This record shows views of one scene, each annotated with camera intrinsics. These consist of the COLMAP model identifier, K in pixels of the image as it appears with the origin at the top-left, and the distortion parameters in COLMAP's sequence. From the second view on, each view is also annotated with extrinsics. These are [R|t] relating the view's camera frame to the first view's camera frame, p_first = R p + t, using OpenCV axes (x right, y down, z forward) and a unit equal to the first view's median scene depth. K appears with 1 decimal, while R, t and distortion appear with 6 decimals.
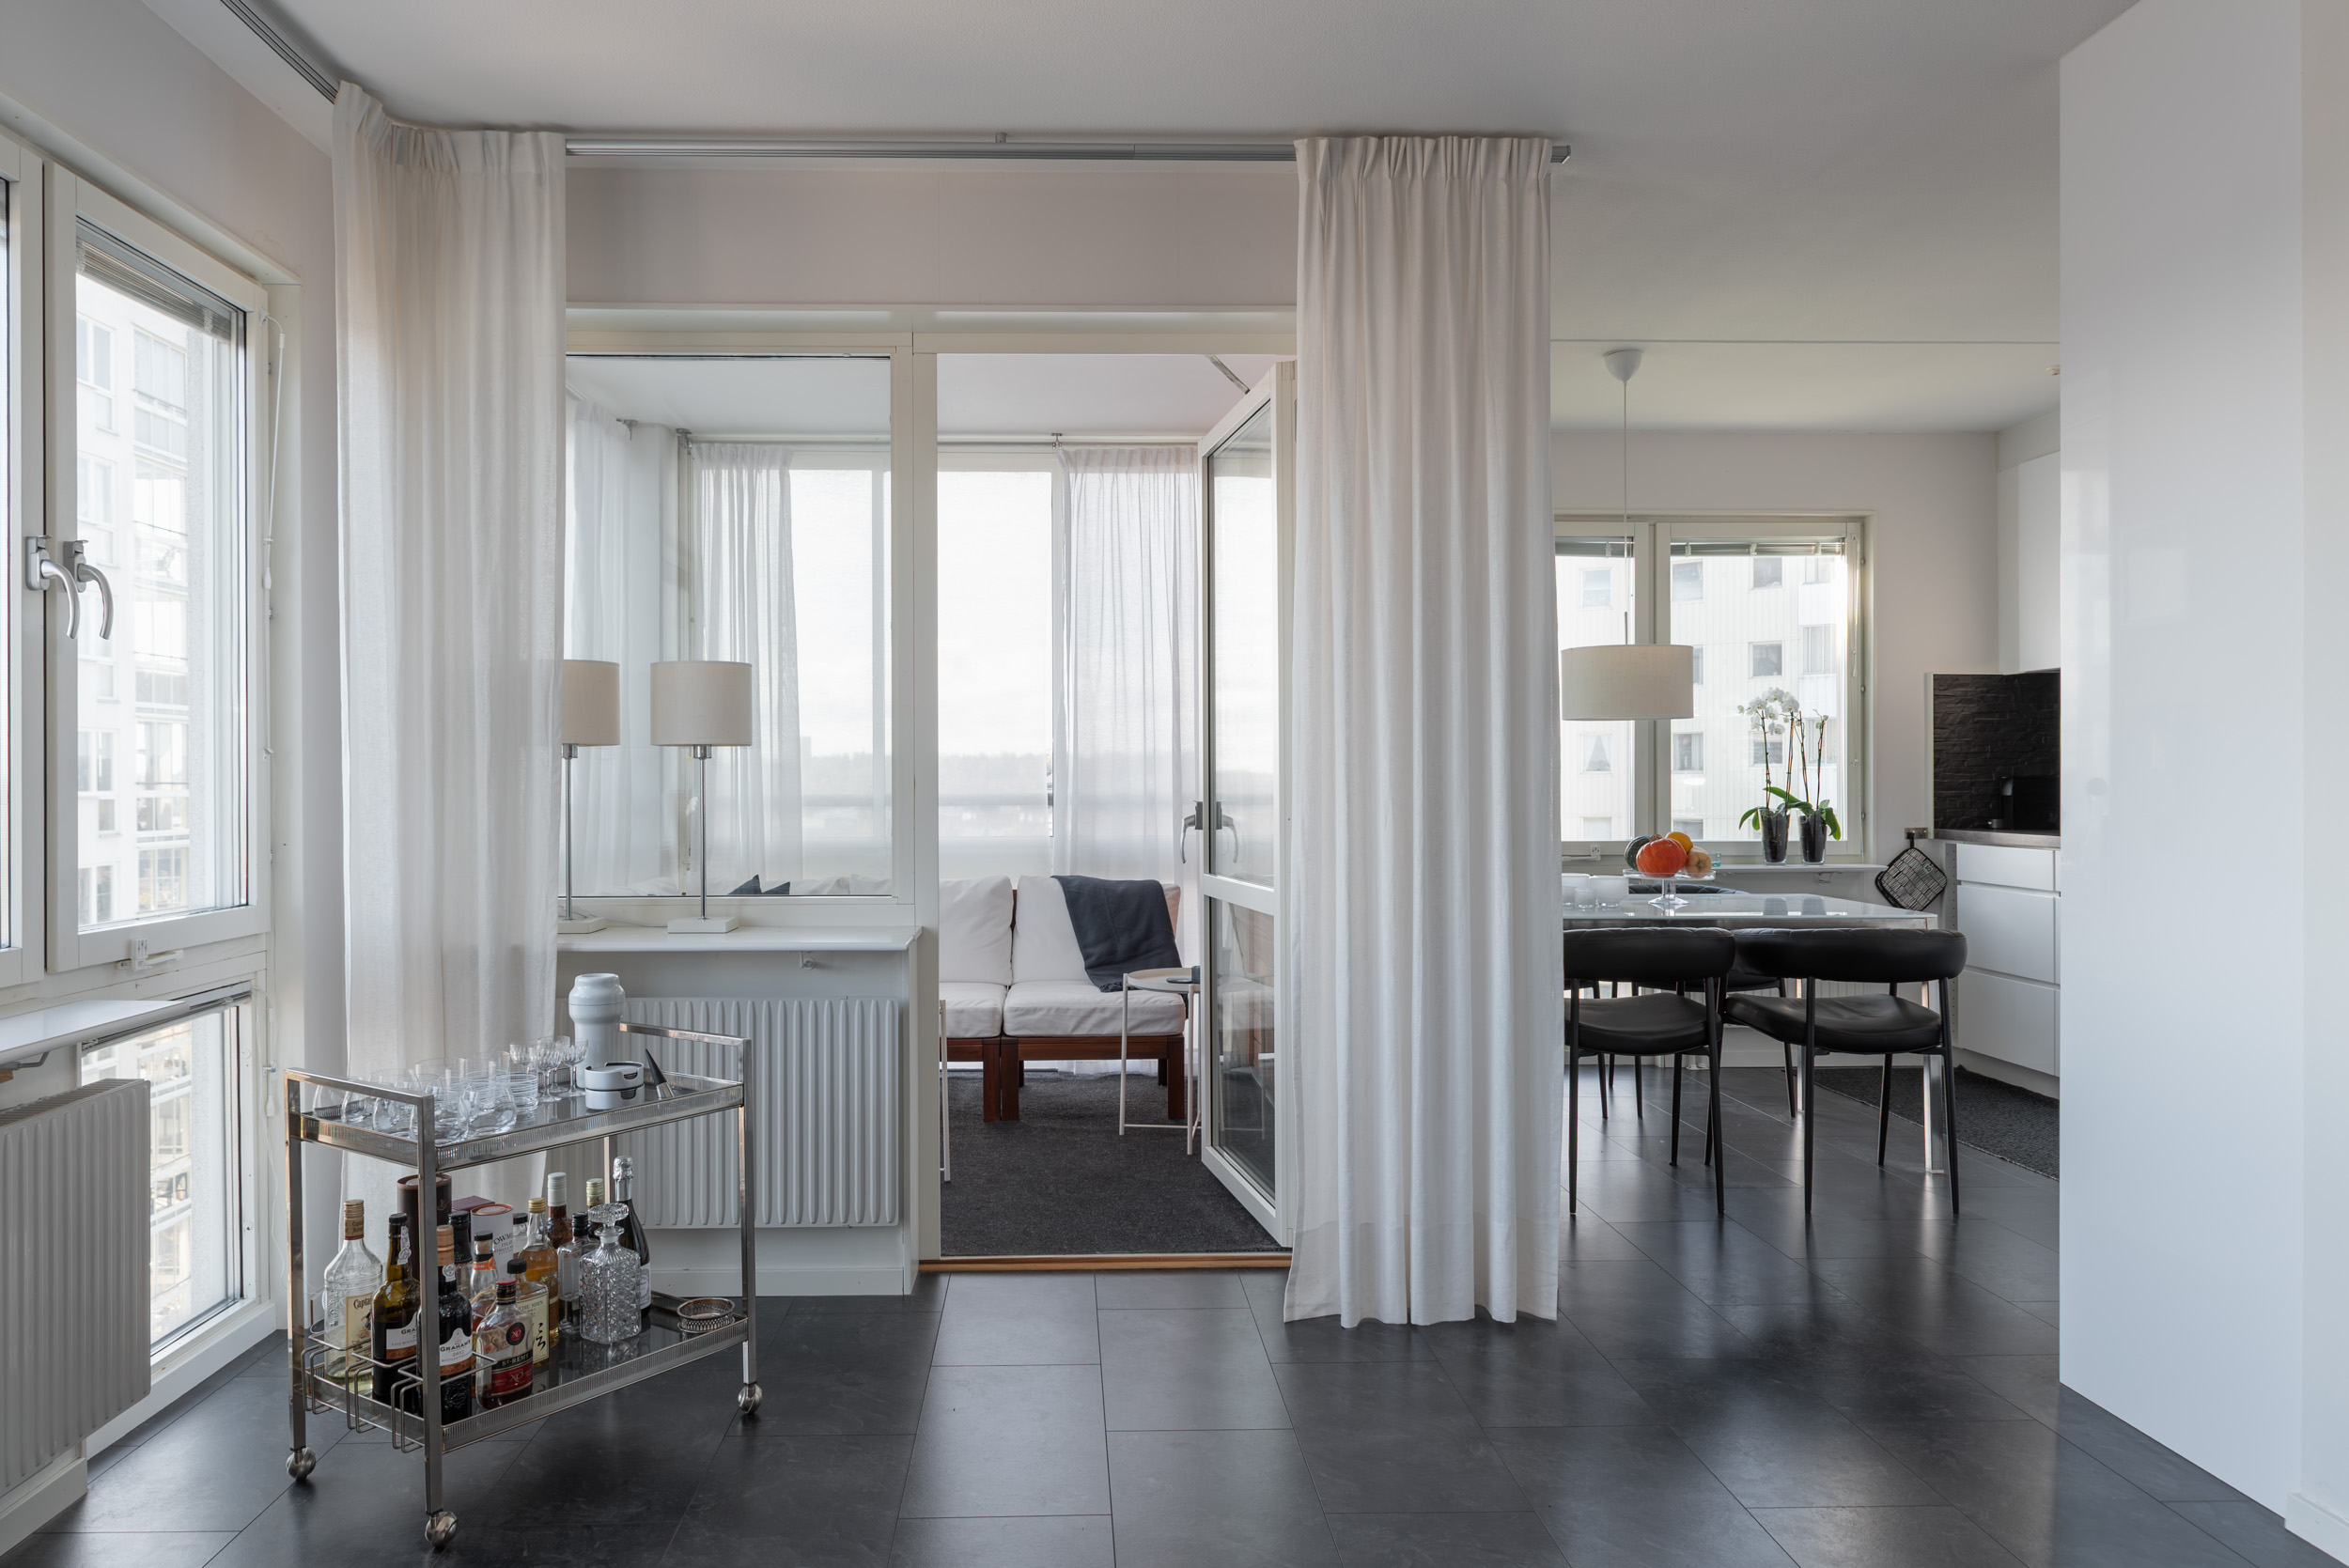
lens RADIAL K [[1615.7, 0, 1130.4], [0, 1615.7, 783.1], [0, 0, 1]] dist [0.017487, -0.001022]
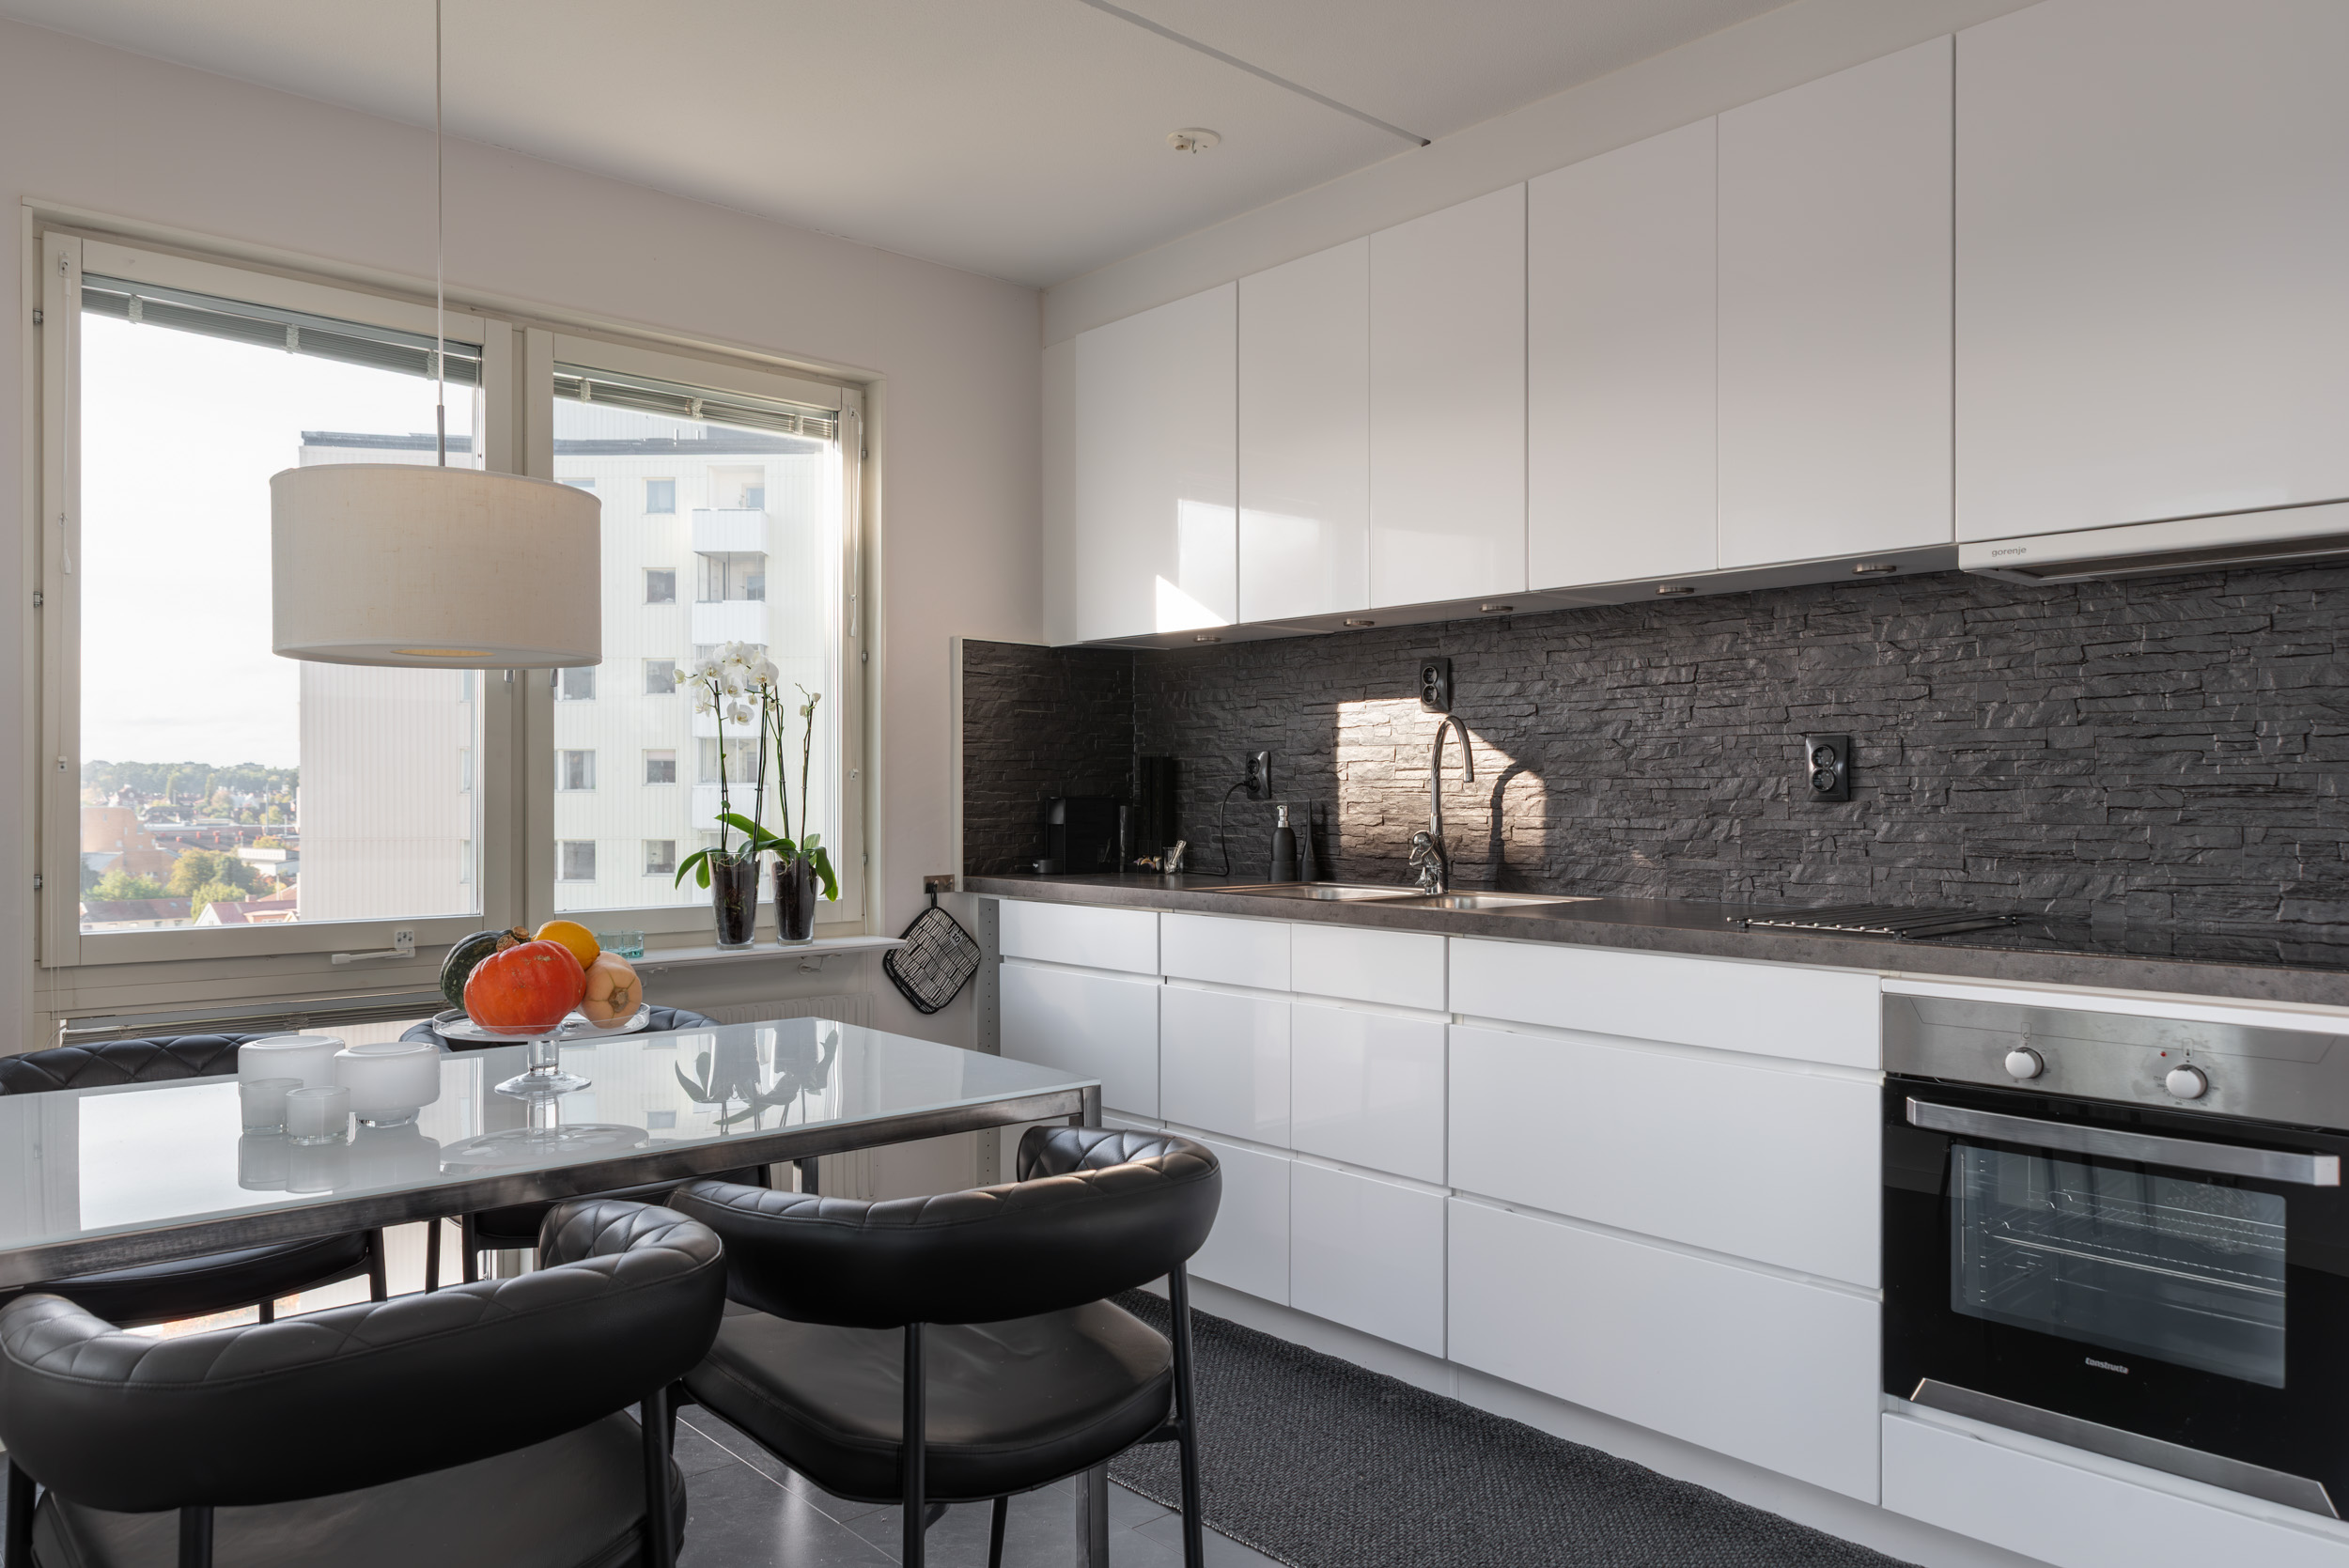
lens RADIAL K [[1615.7, 0, 1164.0], [0, 1615.7, 790.8], [0, 0, 1]] dist [0.017487, -0.001022]
pose [[0.778421, 0.003329, 0.627733, 0.150991], [0.000988, 0.999978, -0.006529, -0.001871], [-0.627741, 0.005703, 0.778401, 0.445905]]
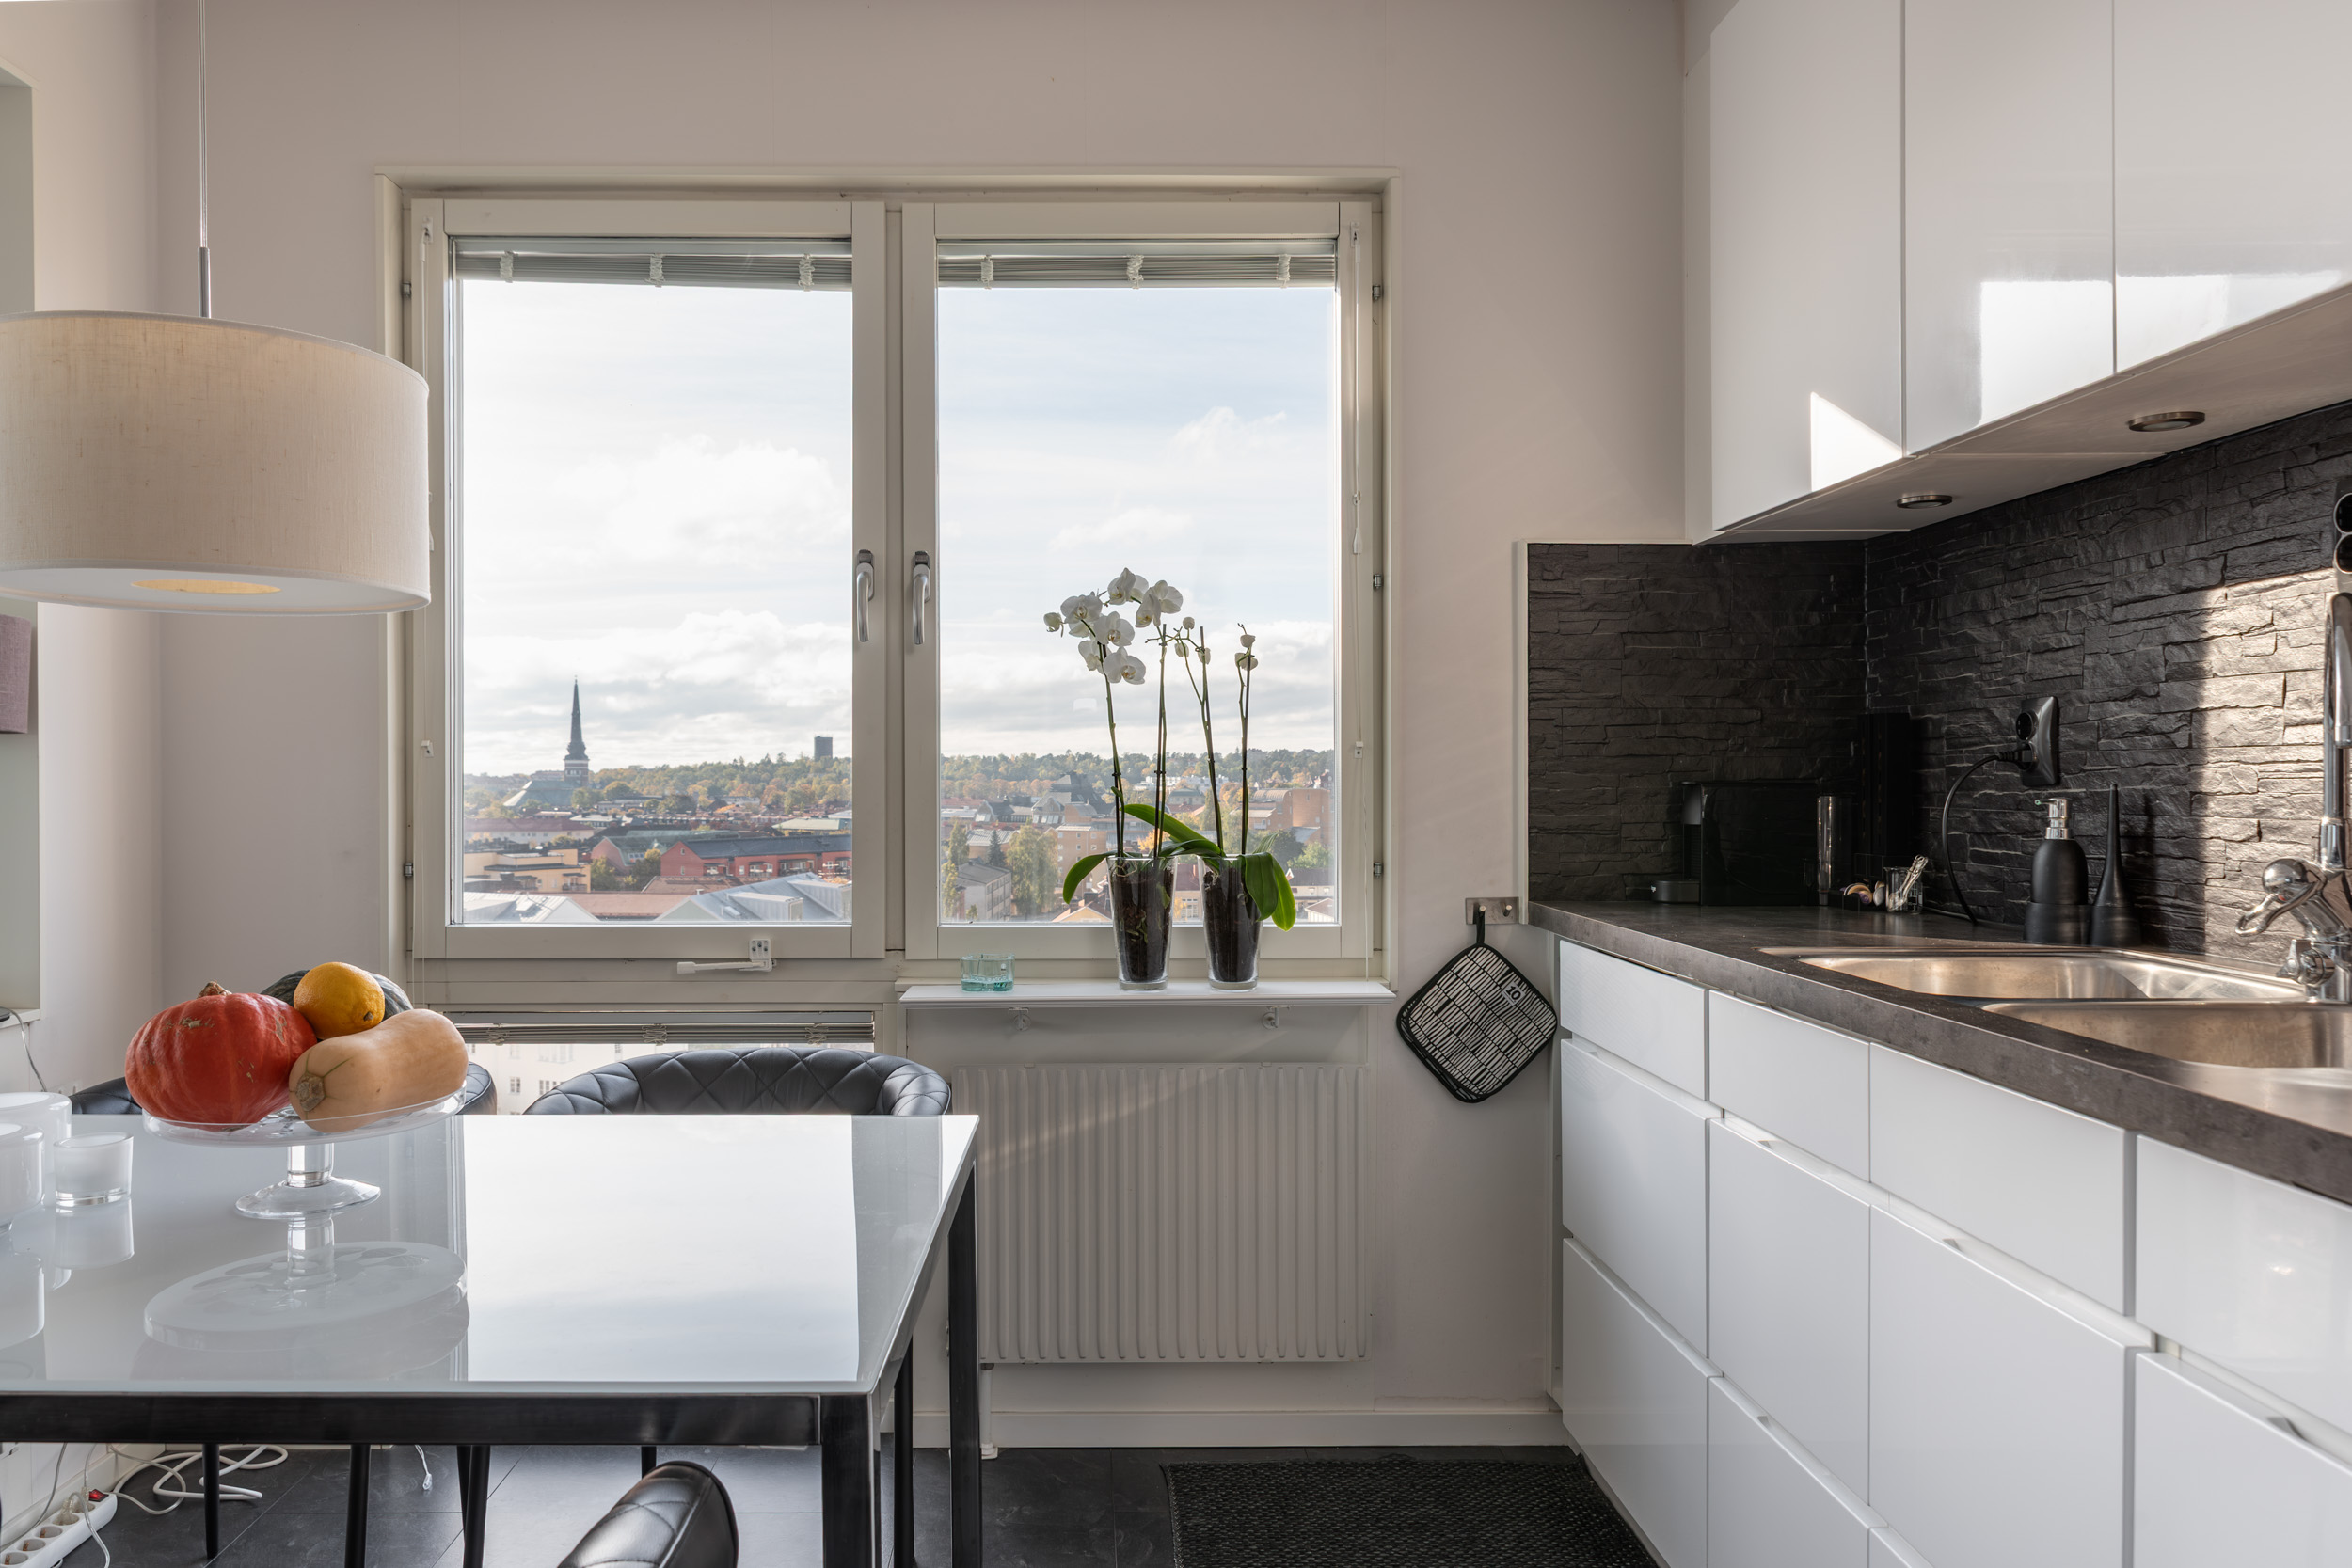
lens RADIAL K [[1586.0, 0, 1164.7], [0, 1586.0, 790.2], [0, 0, 1]] dist [0.006689, 0.002112]
pose [[0.998909, 0.000308, -0.046692, 0.419541], [-0.000149, 0.999994, 0.003413, -0.002921], [0.046692, -0.003402, 0.998904, 0.575027]]
